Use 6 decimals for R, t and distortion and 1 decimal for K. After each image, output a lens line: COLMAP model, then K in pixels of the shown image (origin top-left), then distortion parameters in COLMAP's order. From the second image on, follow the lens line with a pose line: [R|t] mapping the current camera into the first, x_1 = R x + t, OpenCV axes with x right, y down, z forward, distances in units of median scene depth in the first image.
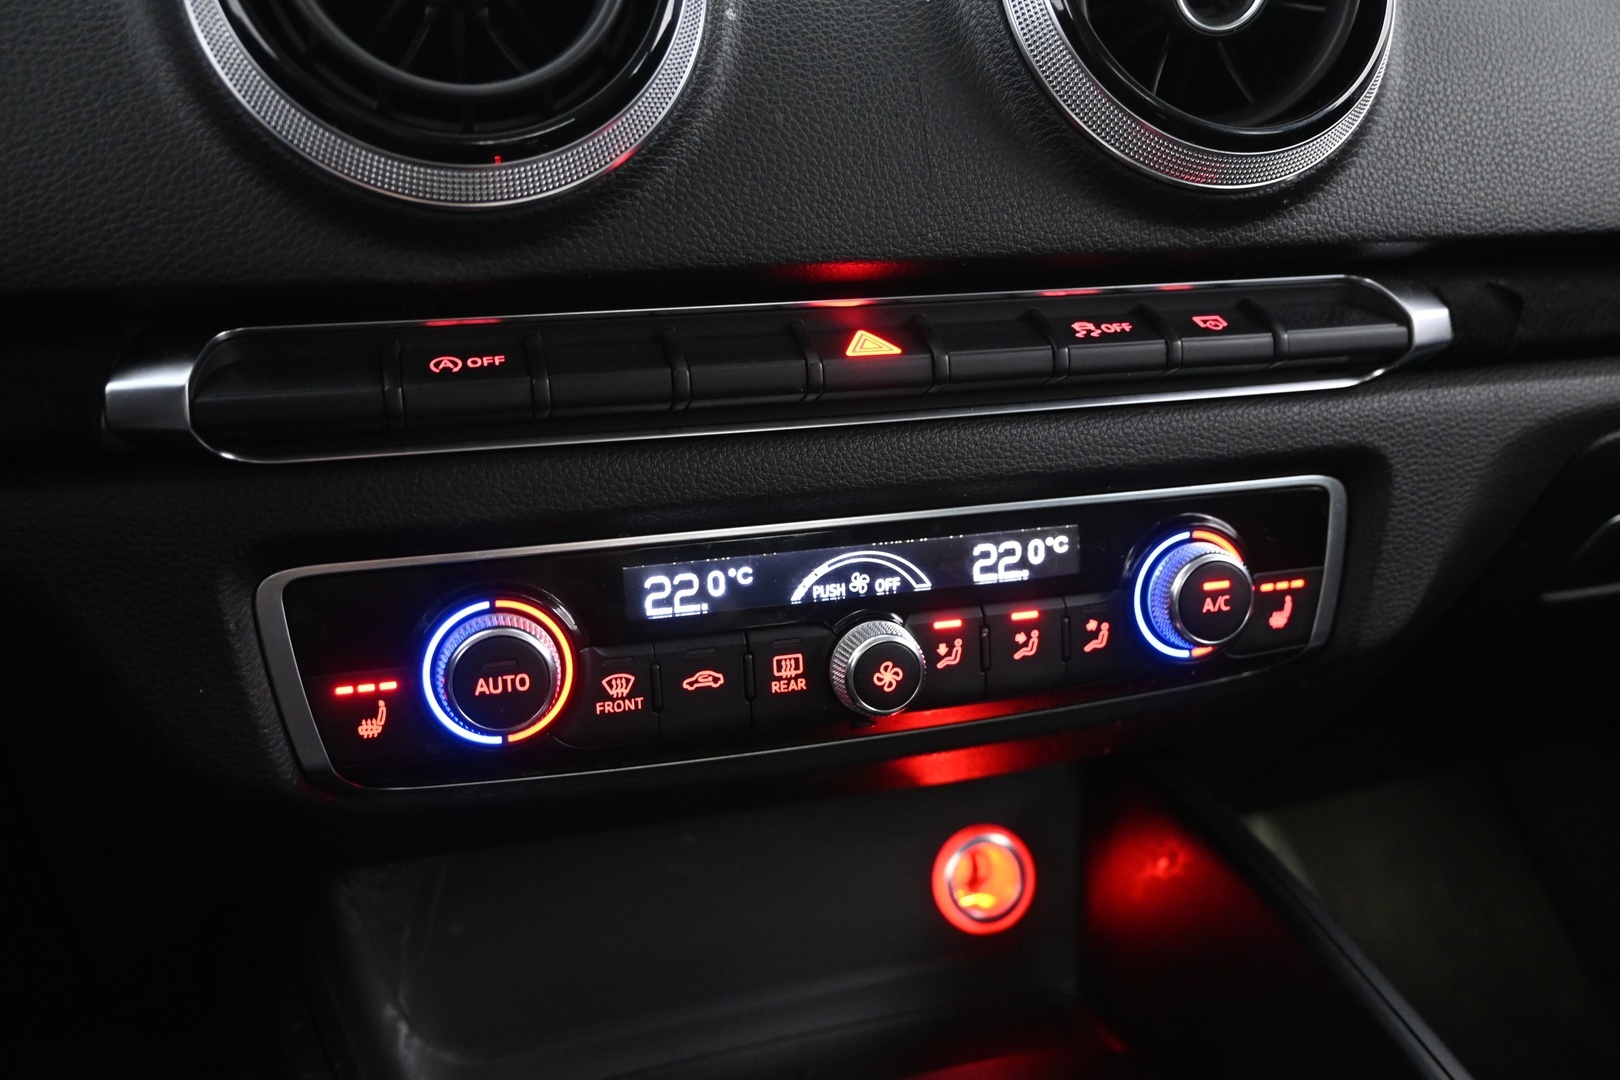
lens RADIAL K [[1407.6, 0, 807.7], [0, 1407.6, 548.6], [0, 0, 1]] dist [0.019613, -0.003928]
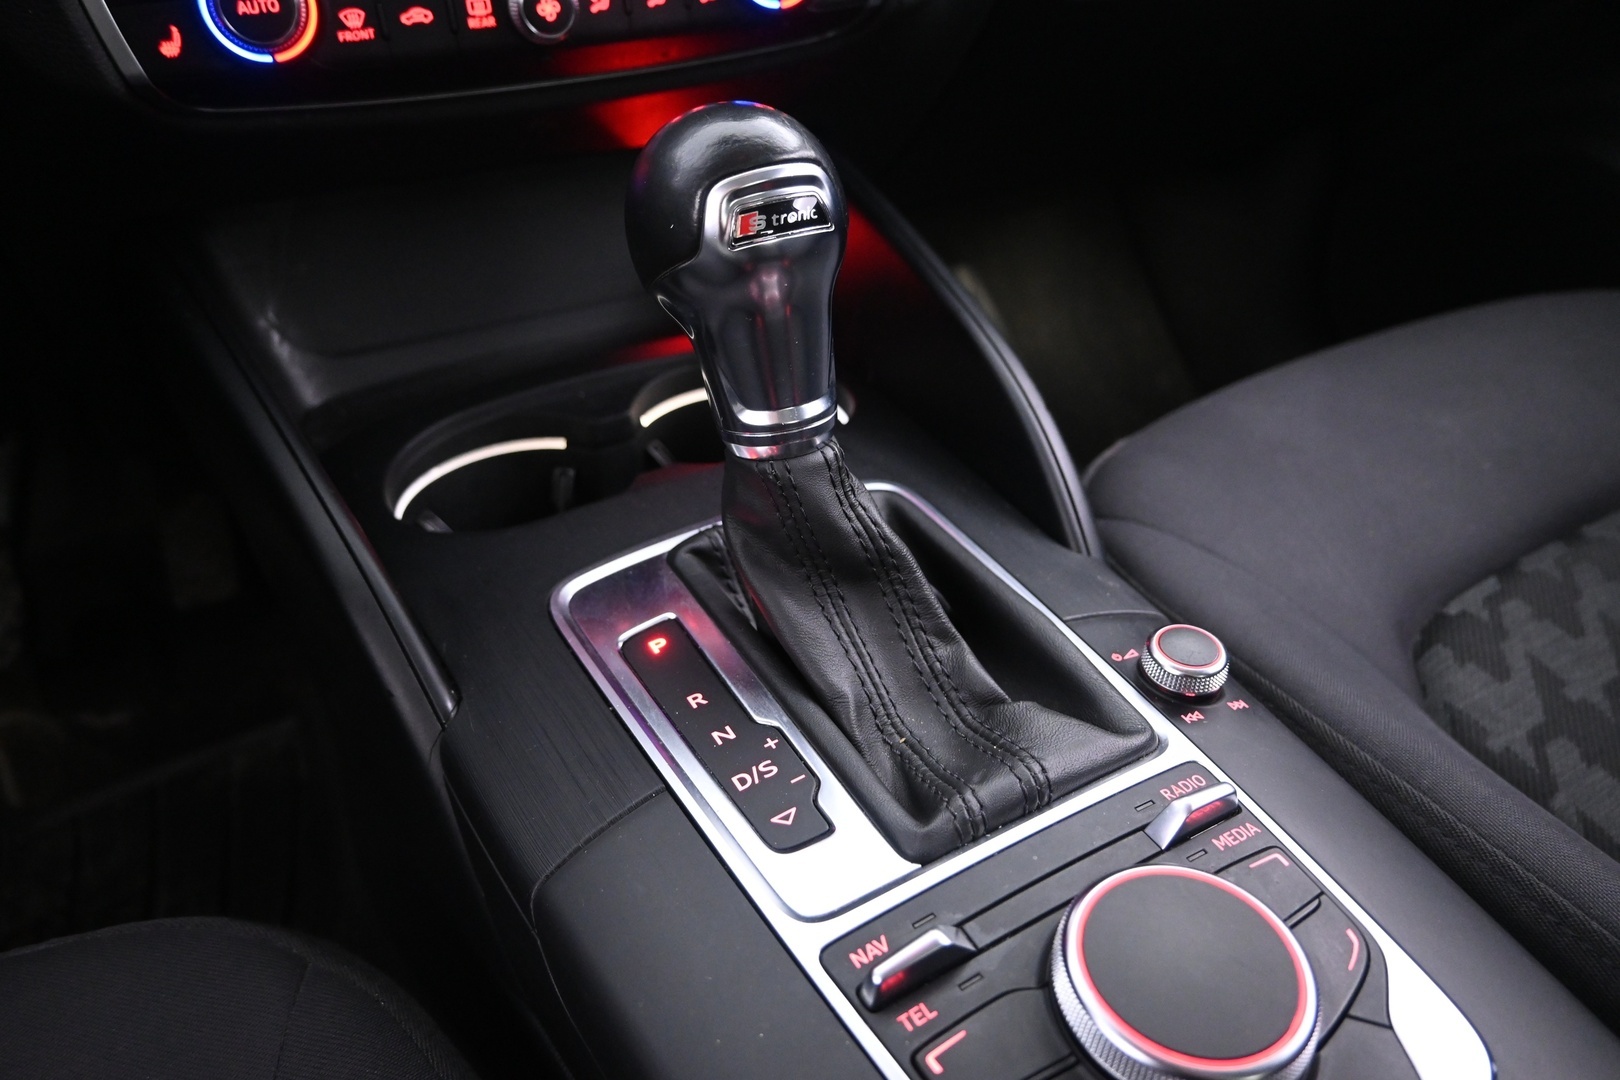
lens RADIAL K [[1121.3, 0, 819.4], [0, 1121.3, 551.5], [0, 0, 1]] dist [0.009038, -0.001179]
pose [[0.991690, -0.077076, 0.103002, 0.167625], [0.037544, 0.939196, 0.341322, 0.226876], [-0.123047, -0.334619, 0.934286, -0.278690]]
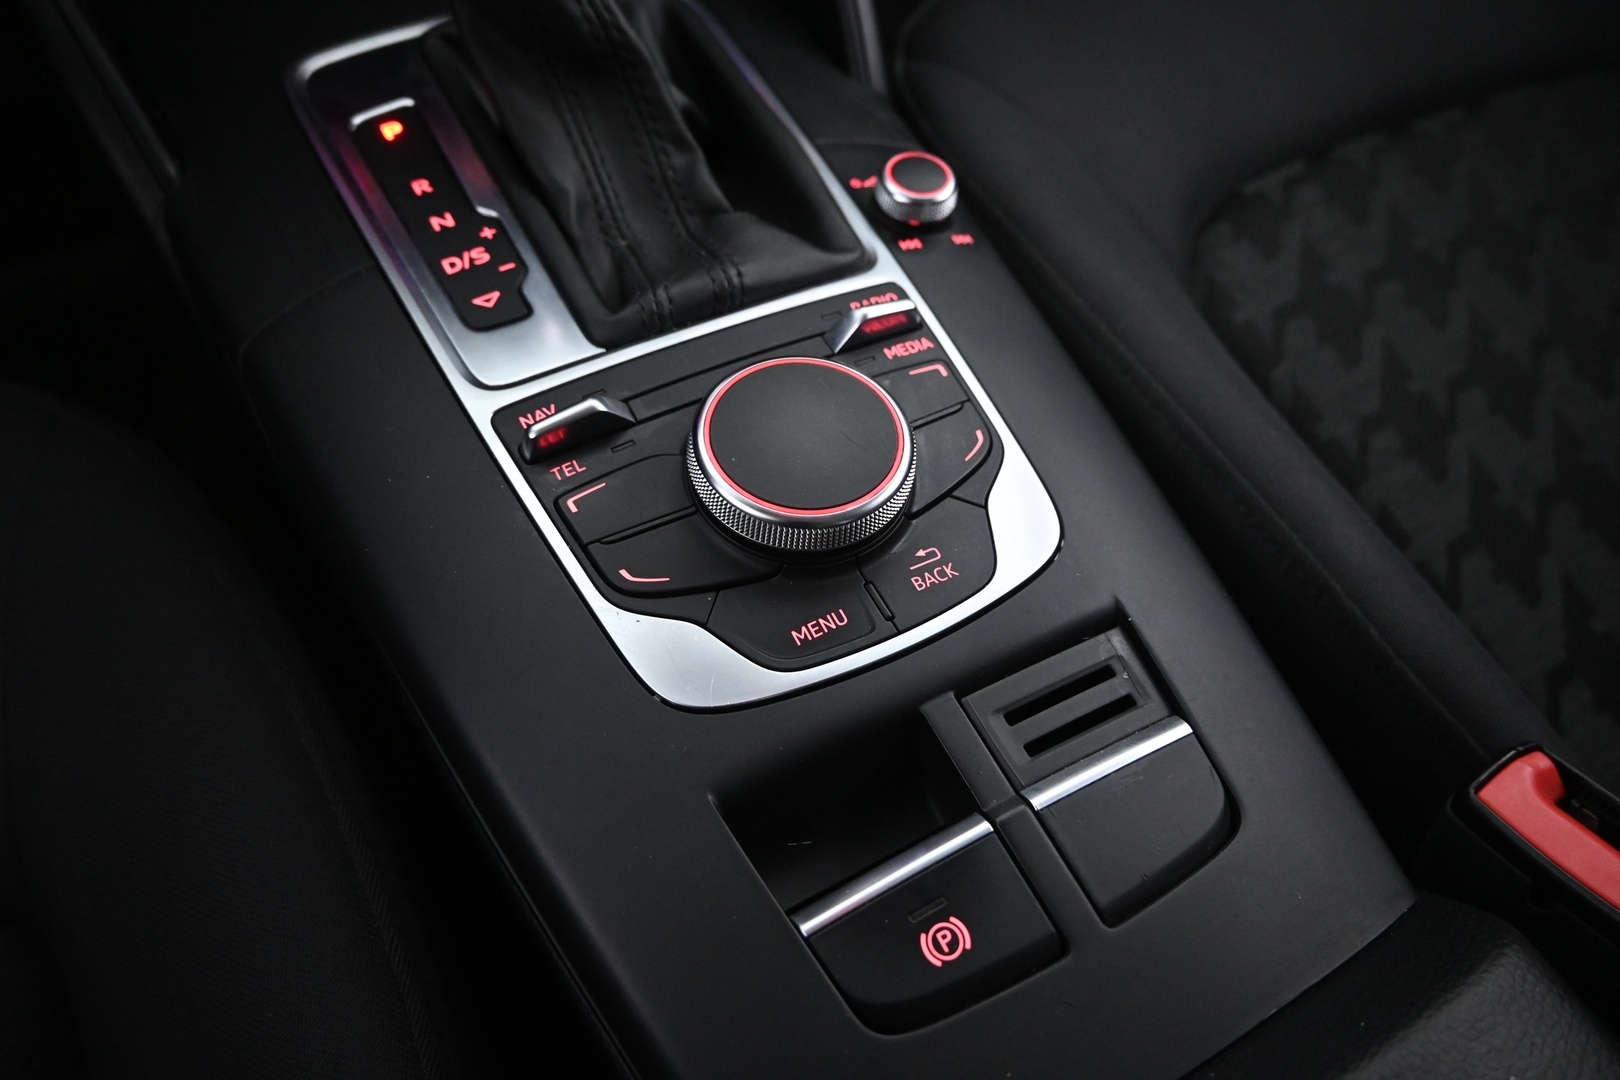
lens RADIAL K [[1121.3, 0, 808.1], [0, 1121.3, 537.3], [0, 0, 1]] dist [0.009038, -0.001179]
pose [[0.991404, -0.037779, 0.125263, 0.346821], [-0.050268, 0.773932, 0.631270, 0.279636], [-0.120793, -0.632141, 0.765380, -0.373407]]
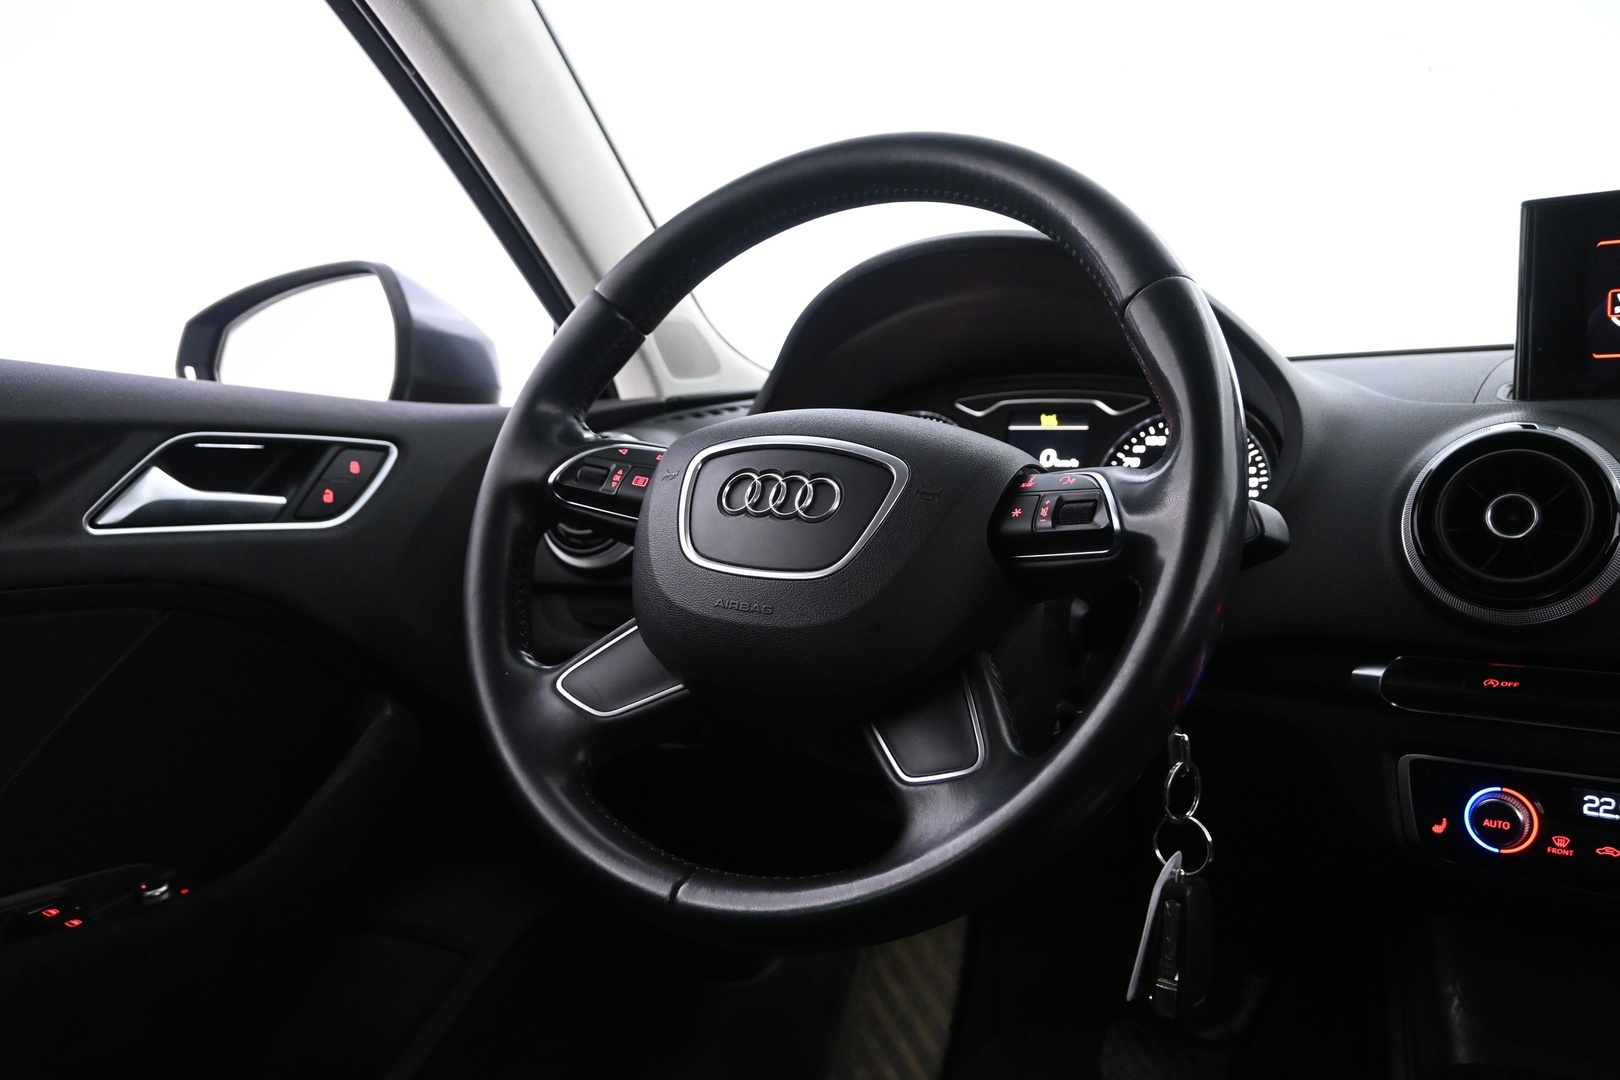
lens RADIAL K [[1253.8, 0, 816.5], [0, 1253.8, 543.2], [0, 0, 1]] dist [0.009272, -0.008798]
pose [[0.607184, 0.087819, -0.789693, 0.630329], [-0.188392, 0.981444, -0.035709, -0.064638], [0.771904, 0.170454, 0.612462, -1.085536]]
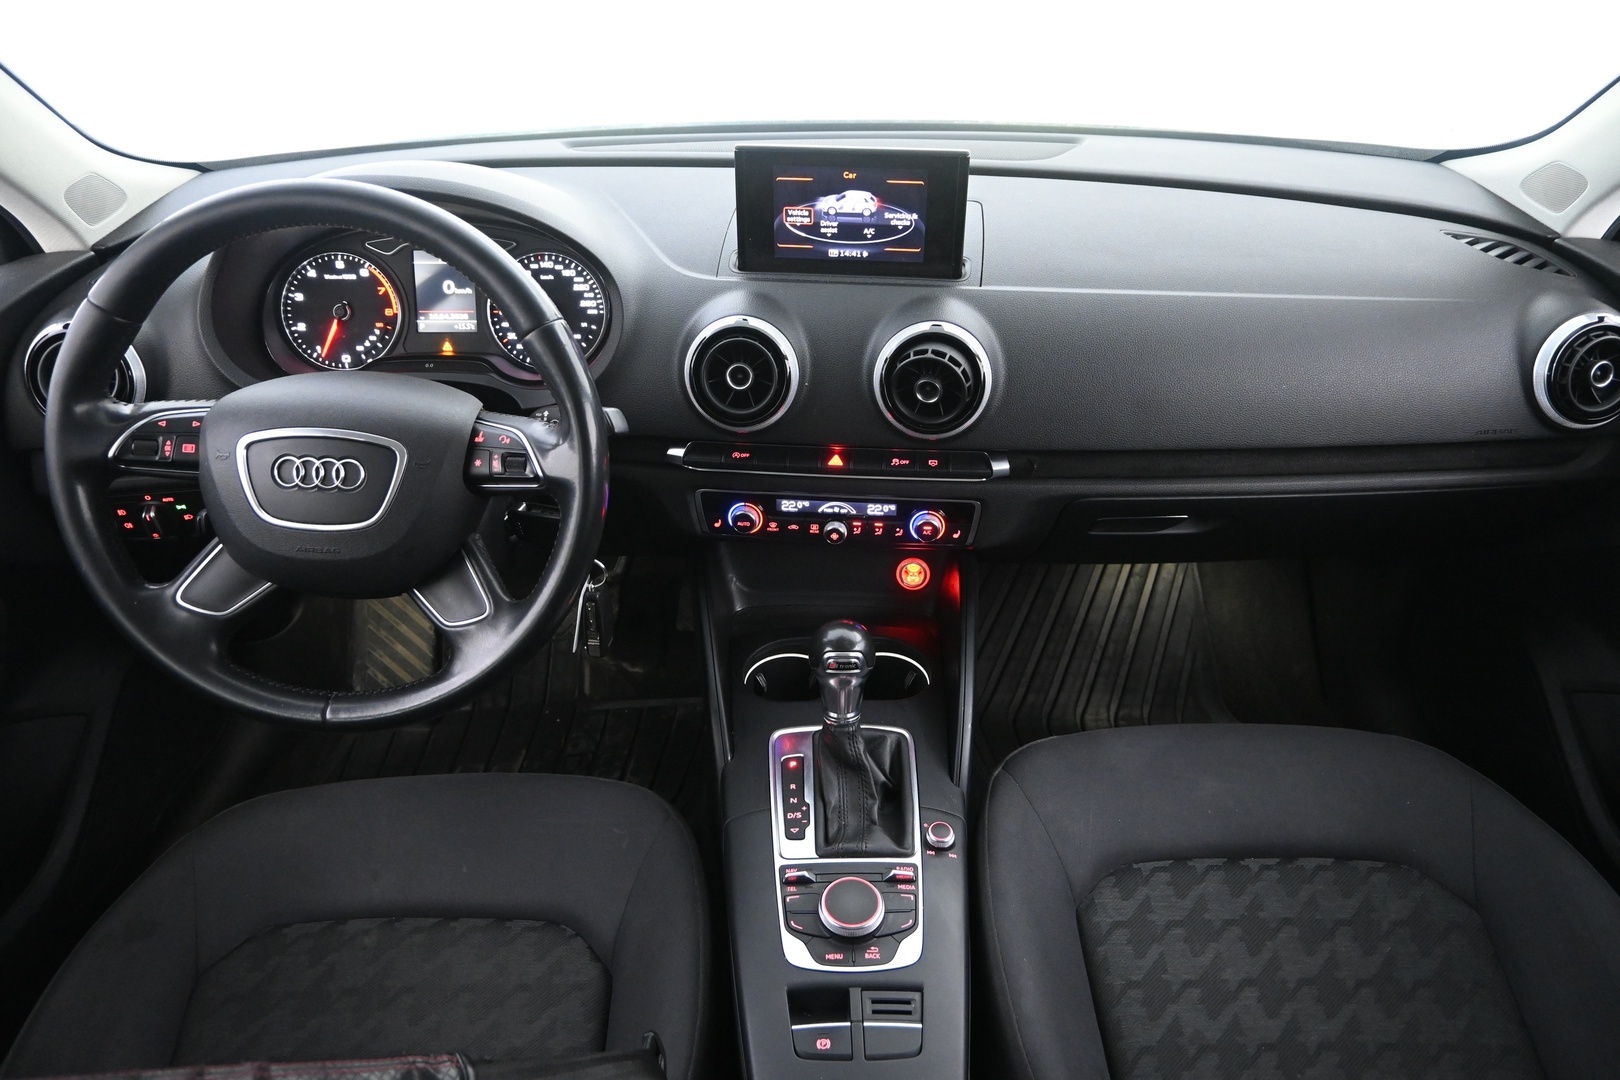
lens RADIAL K [[1121.3, 0, 813.4], [0, 1121.3, 546.9], [0, 0, 1]] dist [0.009038, -0.001179]
pose [[0.928884, 0.219864, -0.298051, 0.969971], [-0.105041, 0.928081, 0.357256, -1.030179], [0.355163, -0.300542, 0.885175, -1.898447]]
